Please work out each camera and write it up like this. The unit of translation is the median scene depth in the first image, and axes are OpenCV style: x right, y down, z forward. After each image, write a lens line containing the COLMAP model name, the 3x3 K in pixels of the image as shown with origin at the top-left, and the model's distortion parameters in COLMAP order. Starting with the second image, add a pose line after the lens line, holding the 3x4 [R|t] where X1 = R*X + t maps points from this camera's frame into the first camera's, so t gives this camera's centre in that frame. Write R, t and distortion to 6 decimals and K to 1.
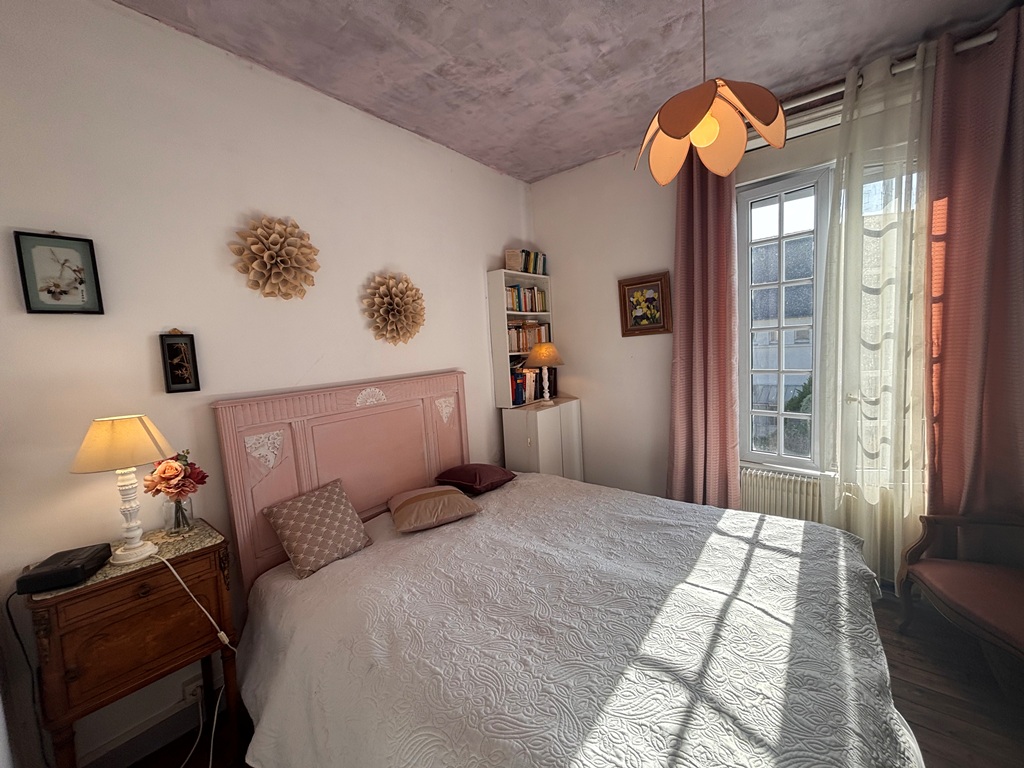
lens RADIAL K [[410.5, 0, 508.8], [0, 410.5, 386.5], [0, 0, 1]] dist [-0.000200, 0.000020]
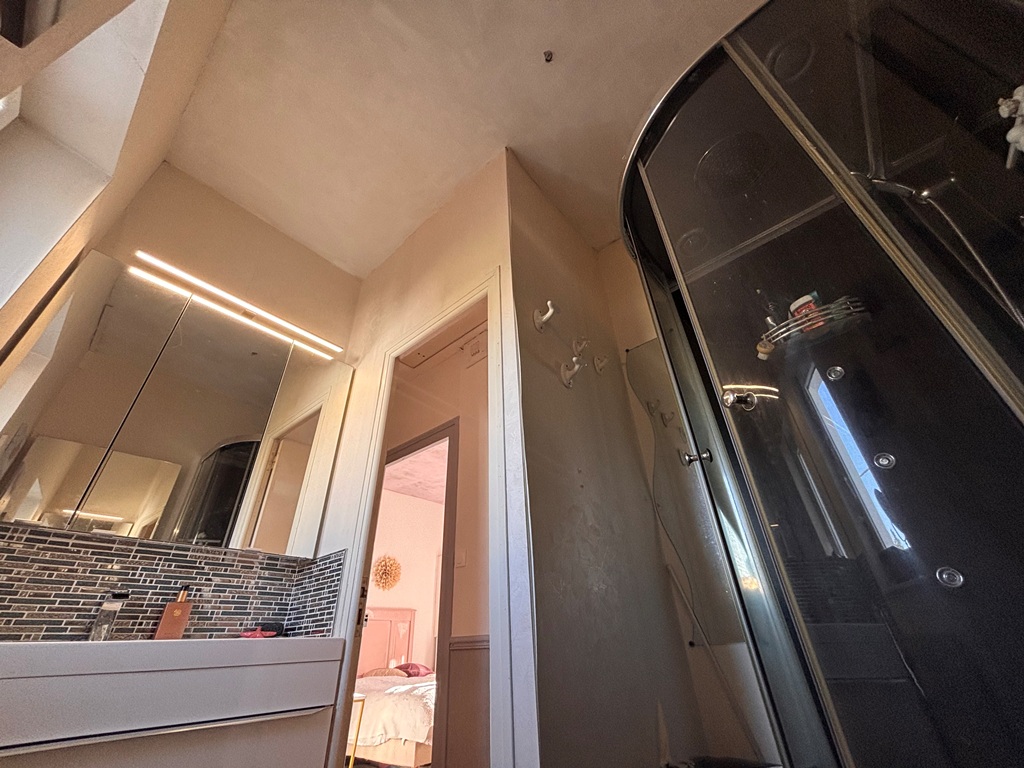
lens RADIAL K [[410.5, 0, 513.9], [0, 410.5, 387.8], [0, 0, 1]] dist [-0.000200, 0.000020]
pose [[0.999096, 0.001513, -0.042473, 0.521081], [-0.027336, 0.788104, -0.614935, 0.383218], [0.032543, 0.615540, 0.787433, -1.396031]]
